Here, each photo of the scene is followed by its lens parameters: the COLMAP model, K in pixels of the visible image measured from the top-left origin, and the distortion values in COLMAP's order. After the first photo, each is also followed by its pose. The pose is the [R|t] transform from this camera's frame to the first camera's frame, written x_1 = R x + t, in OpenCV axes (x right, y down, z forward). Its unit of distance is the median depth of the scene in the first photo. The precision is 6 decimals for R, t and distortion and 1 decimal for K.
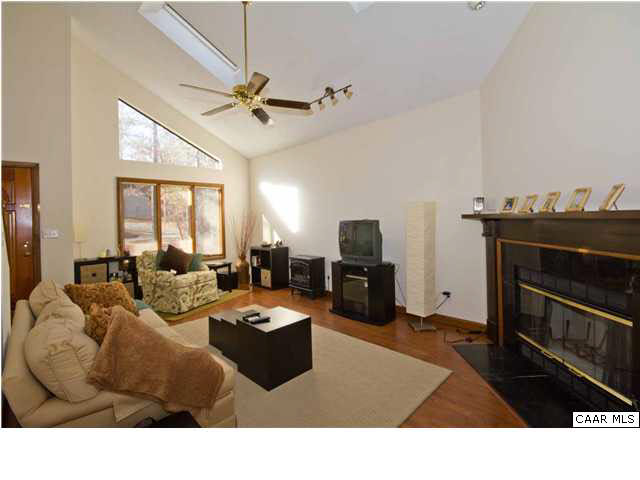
lens RADIAL K [[297.6, 0, 319.8], [0, 297.6, 219.0], [0, 0, 1]] dist [0.000291, 0.000059]
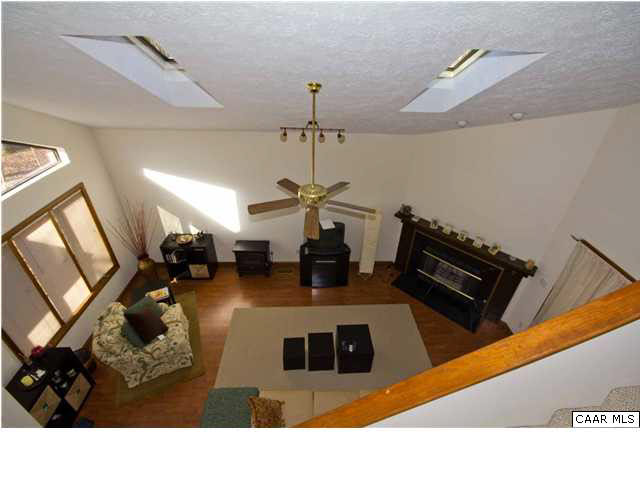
lens RADIAL K [[297.6, 0, 319.8], [0, 297.6, 219.0], [0, 0, 1]] dist [0.000291, 0.000059]
pose [[0.661985, -0.364175, 0.655097, -0.756014], [-0.041407, 0.854922, 0.517102, -0.712869], [-0.748372, -0.369439, 0.550866, 0.352789]]
